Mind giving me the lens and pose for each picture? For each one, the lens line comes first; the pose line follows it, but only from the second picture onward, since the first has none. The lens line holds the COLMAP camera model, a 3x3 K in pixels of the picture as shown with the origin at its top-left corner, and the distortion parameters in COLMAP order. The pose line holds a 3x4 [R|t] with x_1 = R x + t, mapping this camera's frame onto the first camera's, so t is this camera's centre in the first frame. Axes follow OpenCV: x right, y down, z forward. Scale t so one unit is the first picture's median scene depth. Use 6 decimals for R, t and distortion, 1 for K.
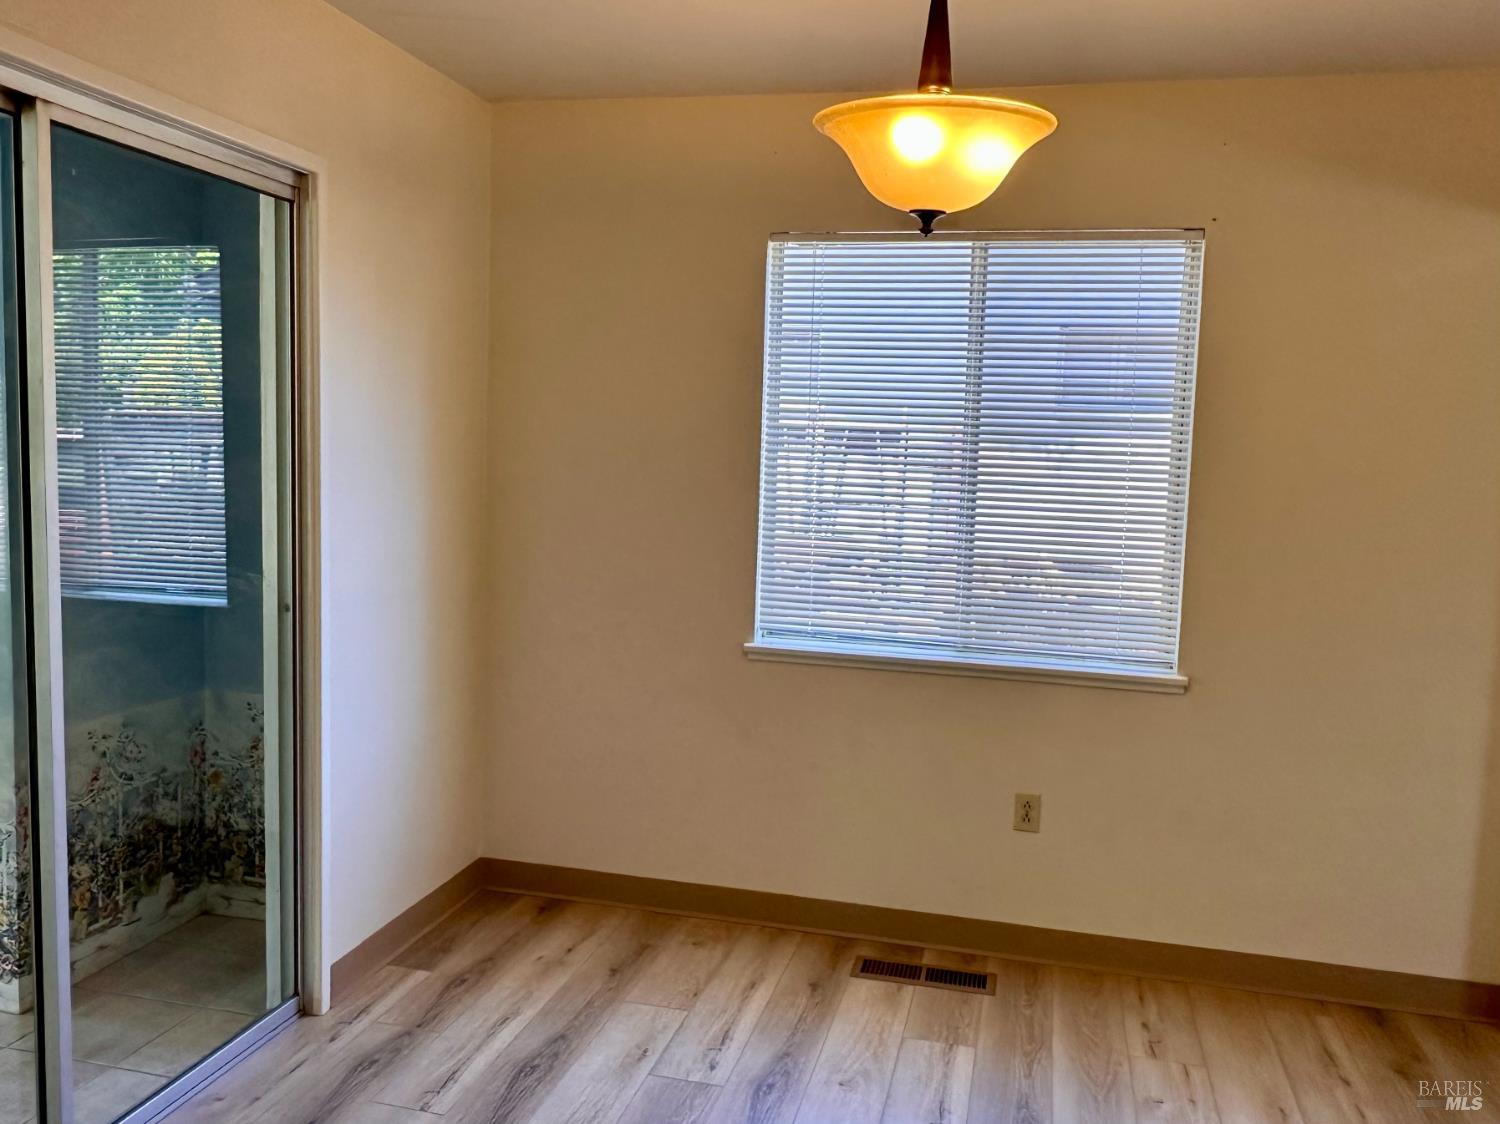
lens RADIAL K [[1135.3, 0, 770.0], [0, 1135.3, 564.1], [0, 0, 1]] dist [0.005126, 0.002283]
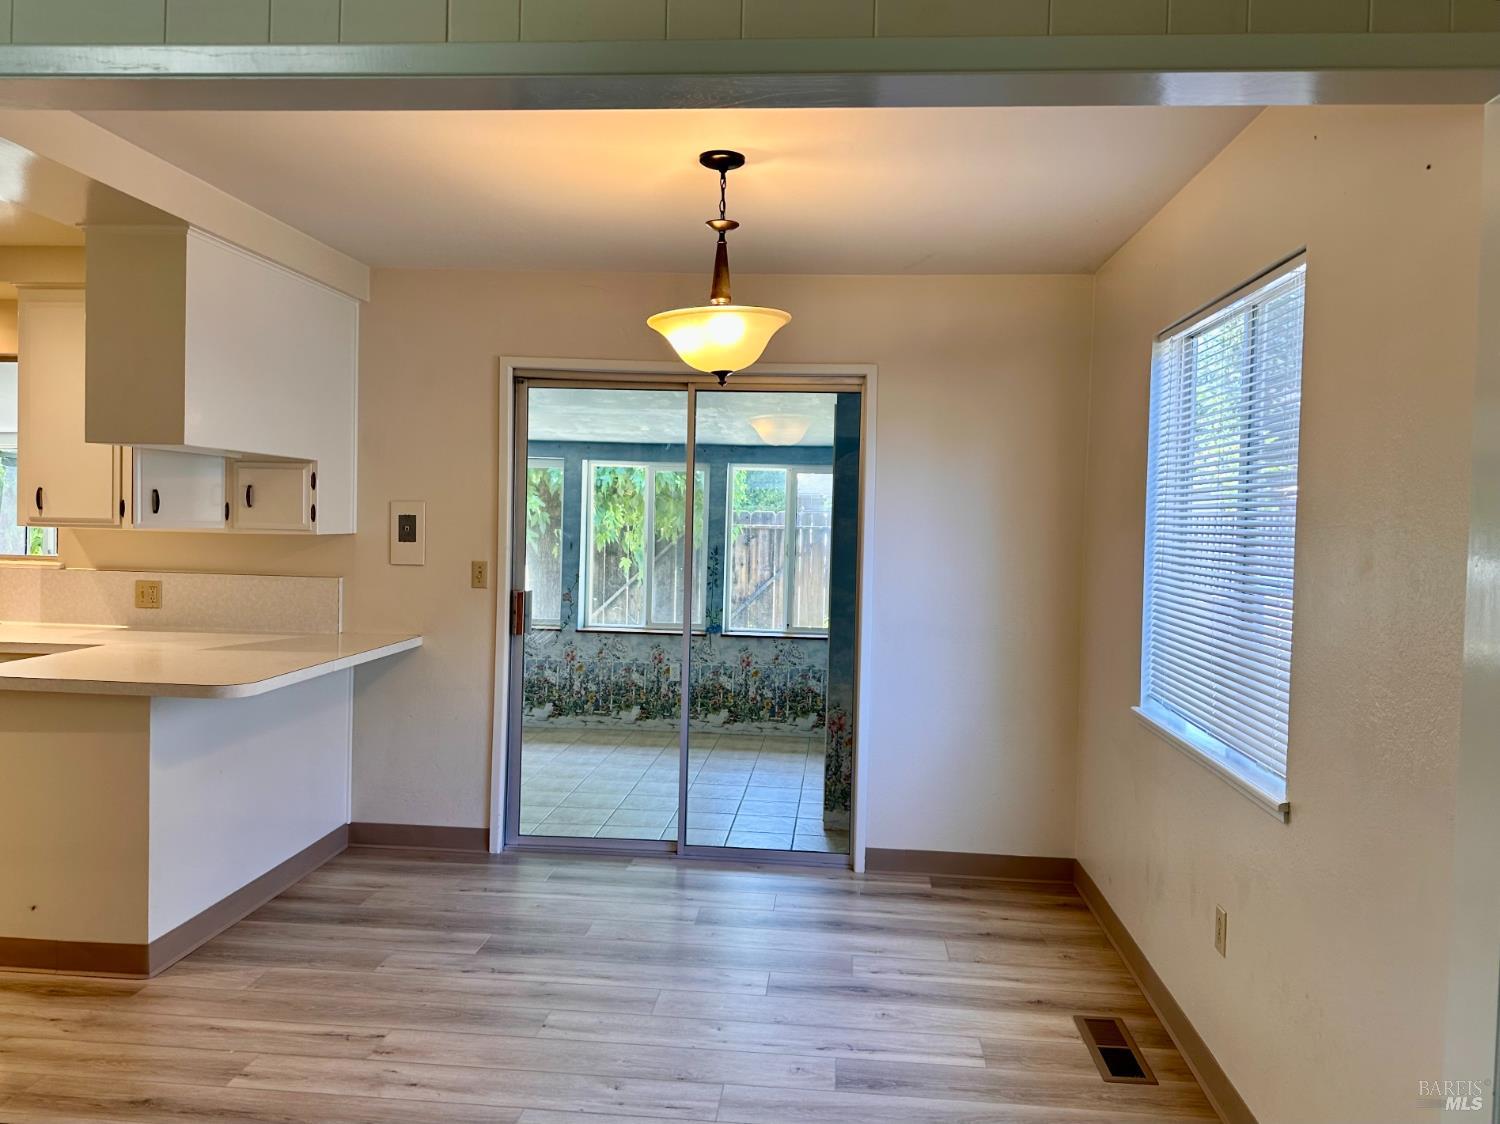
lens RADIAL K [[1086.1, 0, 750.0], [0, 1086.1, 562.0], [0, 0, 1]] dist [0.003103, -0.000240]
pose [[0.151192, -0.004304, -0.988495, 1.044068], [-0.109810, 0.993728, -0.021123, -0.001647], [0.982386, 0.111740, 0.149771, 0.516849]]
